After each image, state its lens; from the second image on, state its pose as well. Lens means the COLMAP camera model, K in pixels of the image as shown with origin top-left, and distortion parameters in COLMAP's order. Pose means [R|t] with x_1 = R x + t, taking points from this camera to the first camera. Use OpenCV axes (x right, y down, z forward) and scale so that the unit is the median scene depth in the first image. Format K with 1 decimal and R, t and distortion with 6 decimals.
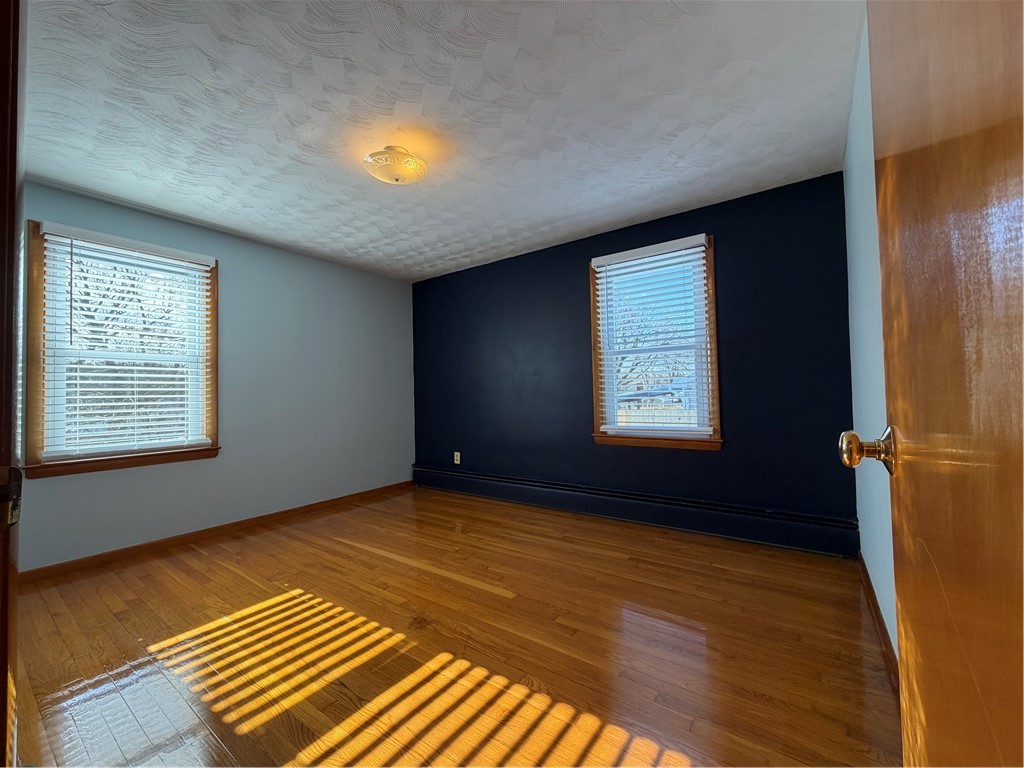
lens RADIAL K [[409.9, 0, 514.2], [0, 409.9, 385.6], [0, 0, 1]] dist [0.002557, -0.000308]
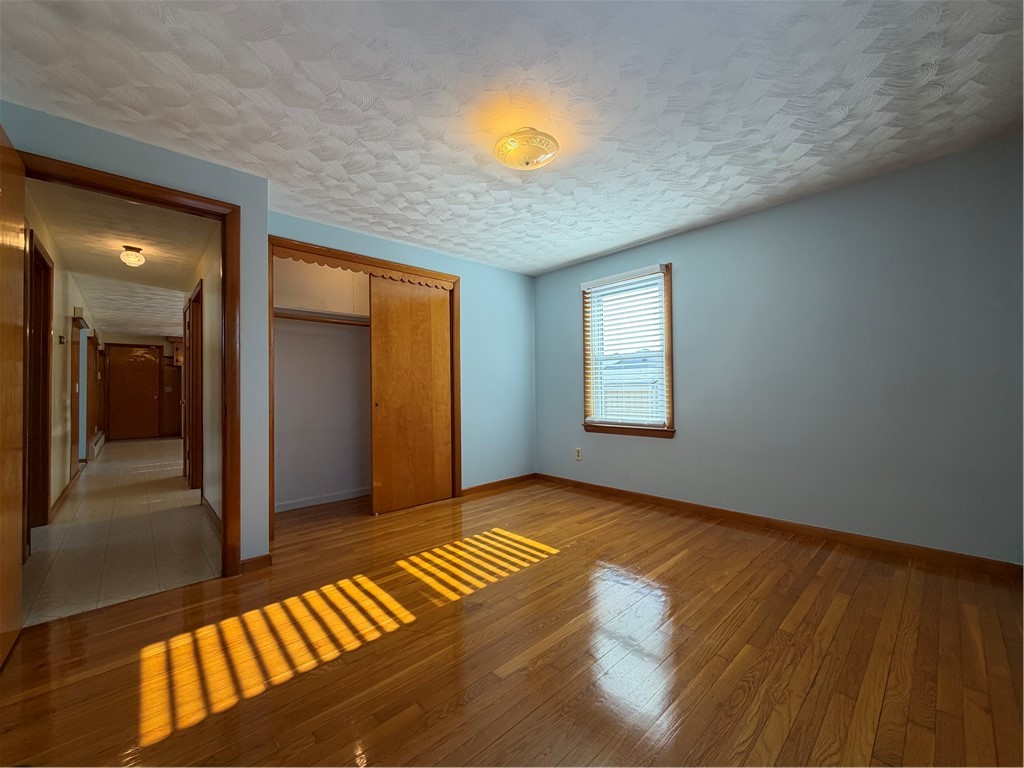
lens RADIAL K [[409.9, 0, 512.2], [0, 409.9, 383.8], [0, 0, 1]] dist [0.002557, -0.000308]
pose [[-0.198923, 0.010087, -0.979963, 0.731279], [0.038694, 0.999248, 0.002431, 0.007388], [0.979251, -0.037435, -0.199164, 1.257495]]
